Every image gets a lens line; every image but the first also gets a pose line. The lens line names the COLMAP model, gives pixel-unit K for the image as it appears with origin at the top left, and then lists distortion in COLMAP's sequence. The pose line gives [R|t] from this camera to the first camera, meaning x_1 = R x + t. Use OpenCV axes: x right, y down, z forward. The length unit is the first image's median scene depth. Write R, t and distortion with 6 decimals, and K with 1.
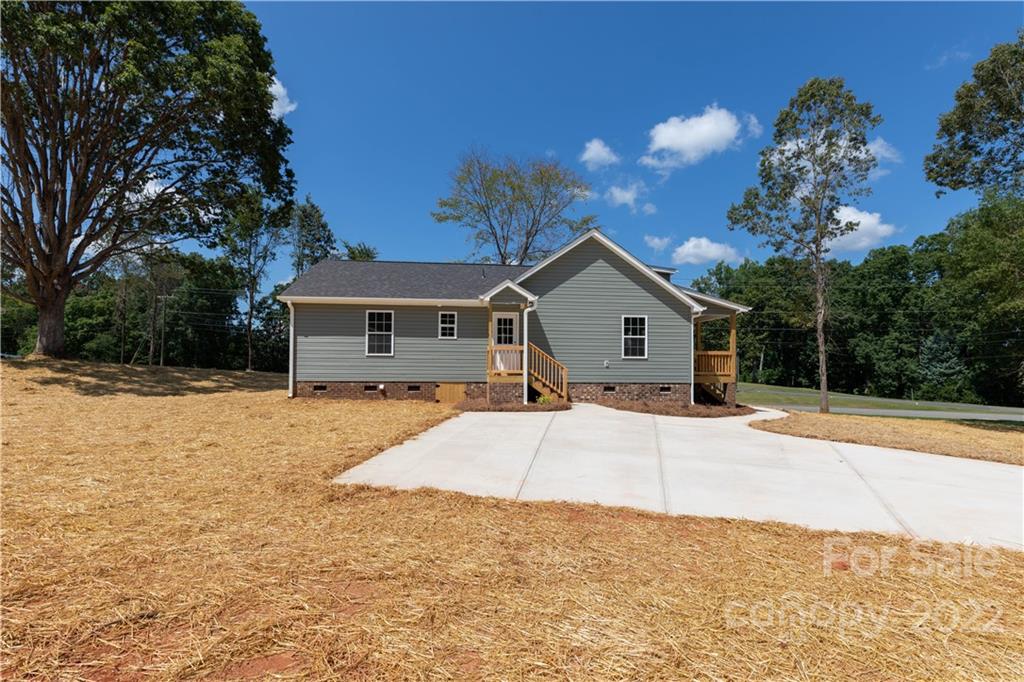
lens RADIAL K [[467.9, 0, 509.4], [0, 467.9, 356.3], [0, 0, 1]] dist [-0.001928, -0.000233]
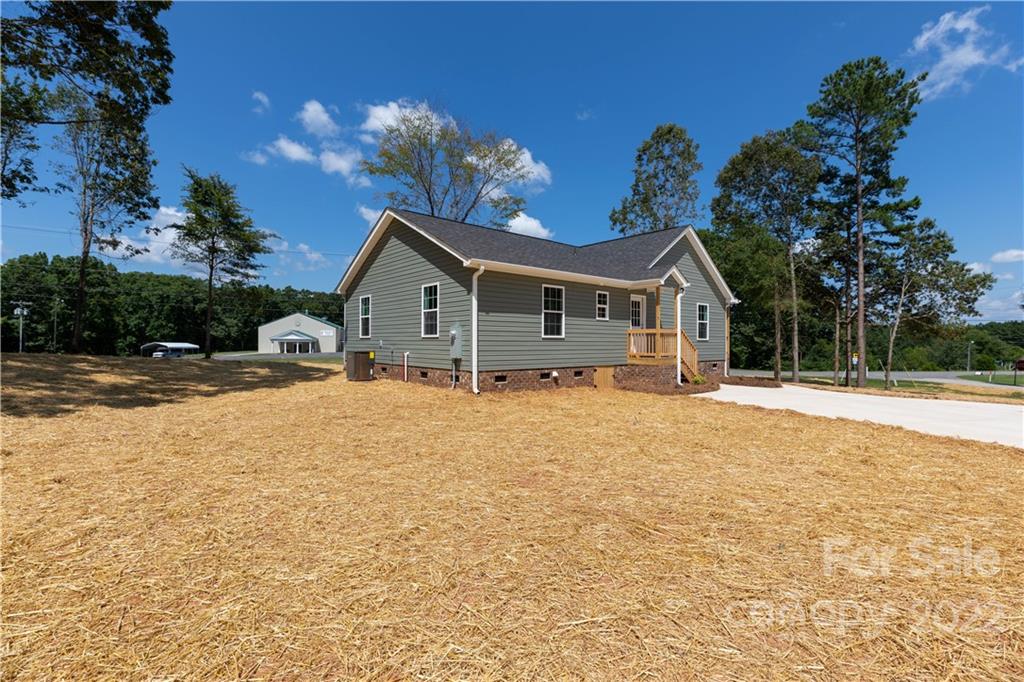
lens RADIAL K [[456.7, 0, 512.0], [0, 456.7, 341.0], [0, 0, 1]] dist [-0.001850, -0.000584]
pose [[0.818318, -0.001752, 0.574763, -0.810604], [-0.014140, 0.999631, 0.023178, -0.013972], [-0.574591, -0.027094, 0.817992, 0.347233]]
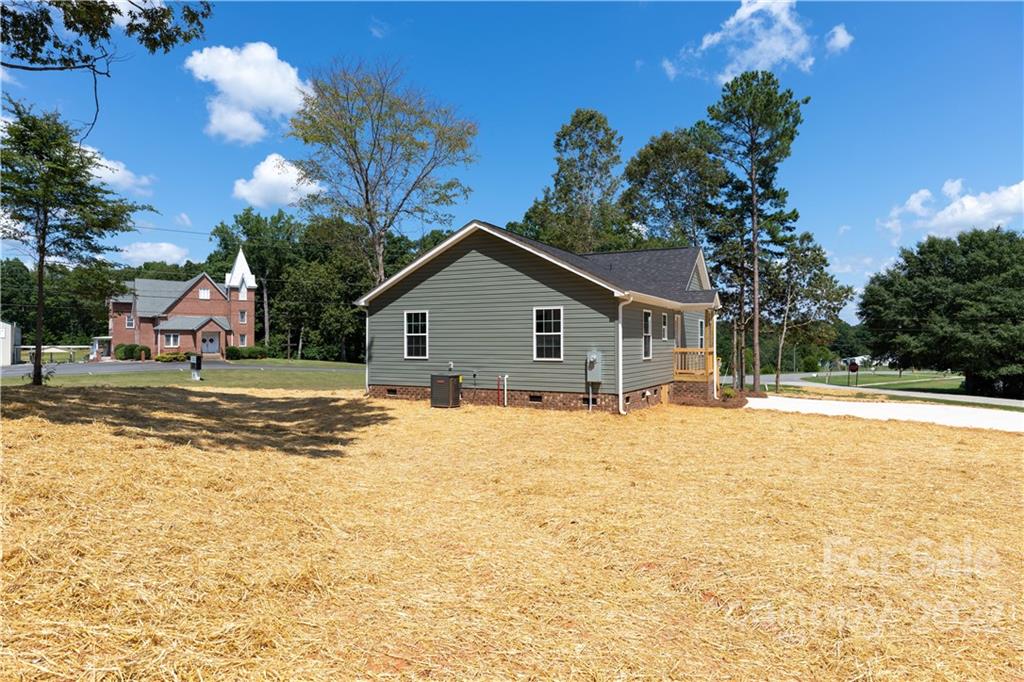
lens RADIAL K [[613.1, 0, 512.0], [0, 613.1, 341.0], [0, 0, 1]] dist [0.003286, 0.000855]
pose [[0.545450, -0.004415, 0.838132, -1.685310], [-0.018977, 0.999665, 0.017616, -0.070427], [-0.837928, -0.025514, 0.545184, 0.654130]]
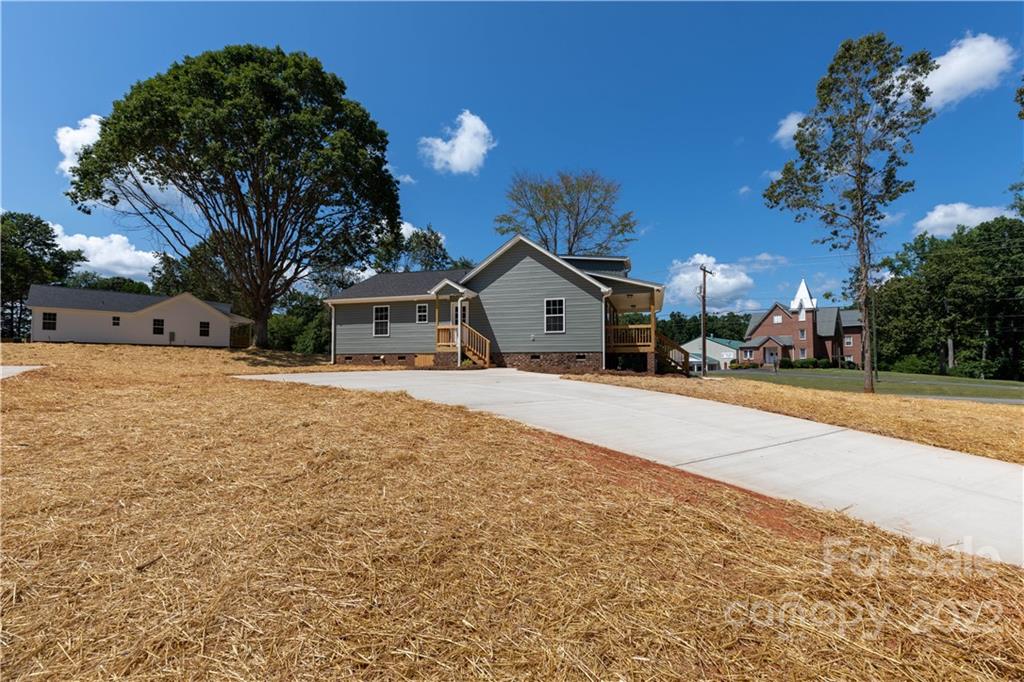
lens RADIAL K [[456.7, 0, 512.0], [0, 456.7, 341.0], [0, 0, 1]] dist [-0.001850, -0.000584]
pose [[0.923661, -0.027769, -0.382203, 0.649107], [0.014670, 0.999202, -0.037144, 0.072722], [0.382929, 0.028701, 0.923332, -0.176907]]
